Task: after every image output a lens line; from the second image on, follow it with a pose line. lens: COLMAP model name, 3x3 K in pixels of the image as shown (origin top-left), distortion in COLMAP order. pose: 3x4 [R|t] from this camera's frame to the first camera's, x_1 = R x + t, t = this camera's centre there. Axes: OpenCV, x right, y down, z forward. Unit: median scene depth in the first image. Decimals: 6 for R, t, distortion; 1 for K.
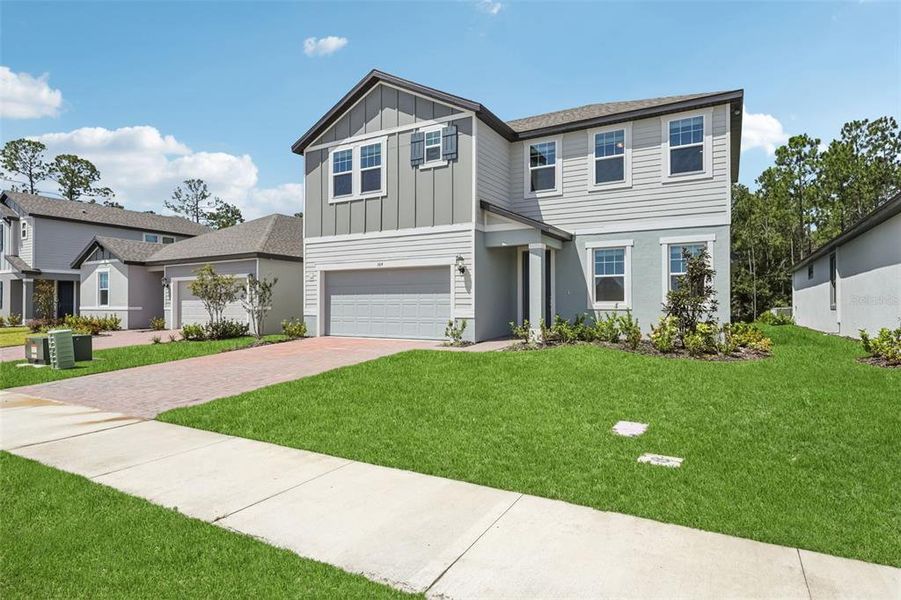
lens RADIAL K [[503.0, 0, 447.3], [0, 503.0, 284.6], [0, 0, 1]] dist [0.002502, 0.000244]
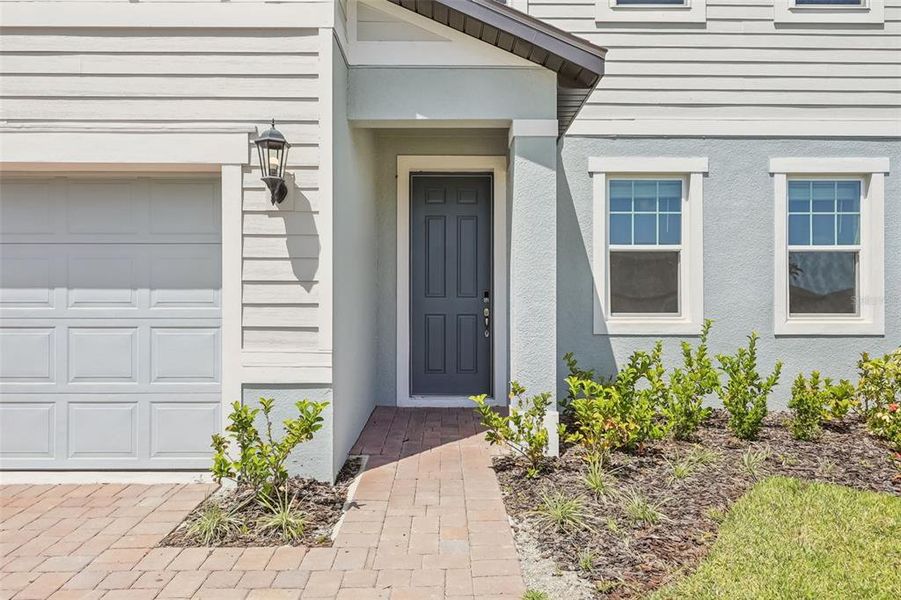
lens RADIAL K [[612.6, 0, 450.5], [0, 612.6, 300.0], [0, 0, 1]] dist [0.007766, 0.002170]
pose [[0.863831, 0.008466, 0.503711, -0.047307], [-0.021451, 0.999570, 0.019987, 0.017149], [-0.503325, -0.028070, 0.863641, 0.690406]]
